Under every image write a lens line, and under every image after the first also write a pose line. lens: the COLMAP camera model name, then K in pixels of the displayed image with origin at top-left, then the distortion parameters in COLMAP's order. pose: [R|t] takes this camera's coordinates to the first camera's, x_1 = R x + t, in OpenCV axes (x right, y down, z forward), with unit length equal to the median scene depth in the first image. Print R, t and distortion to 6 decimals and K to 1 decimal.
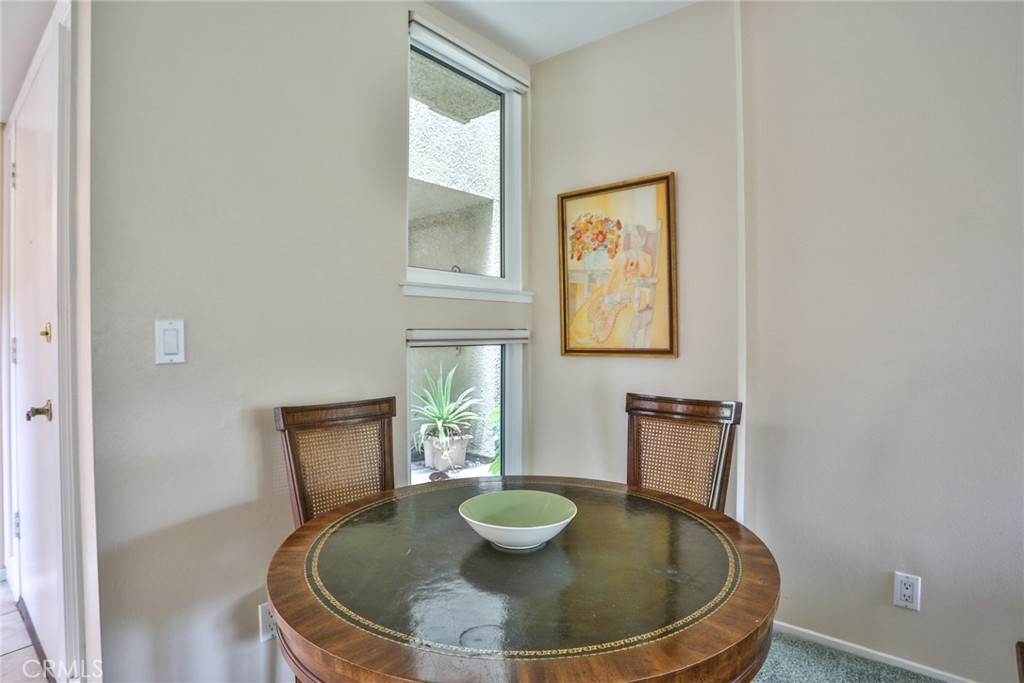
lens RADIAL K [[524.2, 0, 509.2], [0, 524.2, 336.8], [0, 0, 1]] dist [-0.073881, 0.030225]
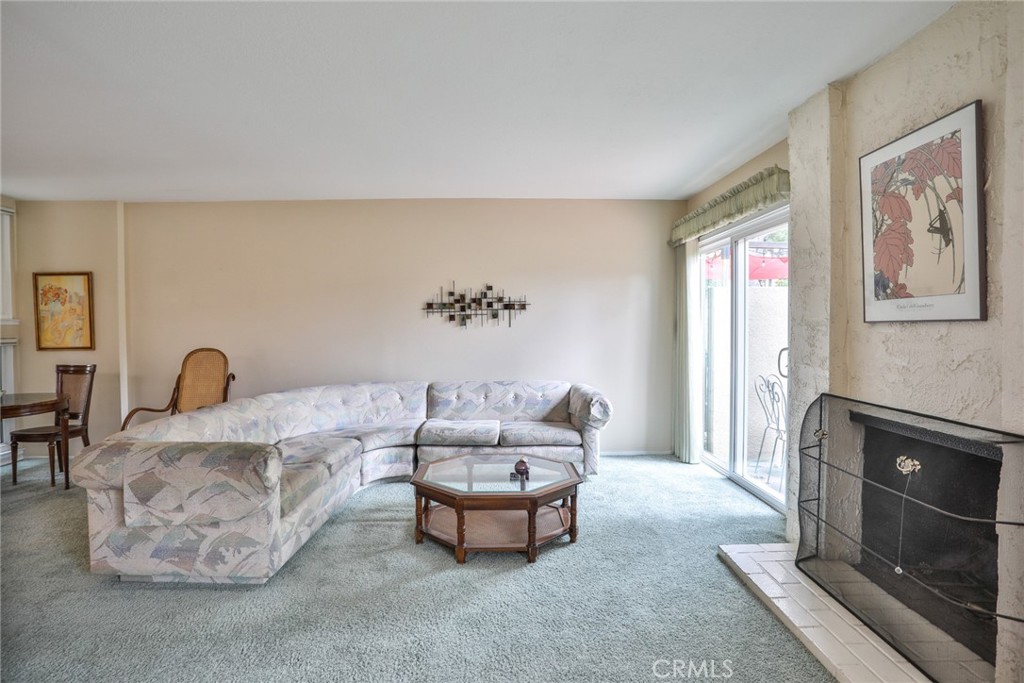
lens RADIAL K [[524.2, 0, 509.2], [0, 524.2, 336.8], [0, 0, 1]] dist [-0.073881, 0.030225]
pose [[0.765315, -0.015365, 0.643473, 0.271235], [0.002420, 0.999777, 0.020995, -0.061480], [-0.643652, -0.014511, 0.765181, -1.844597]]
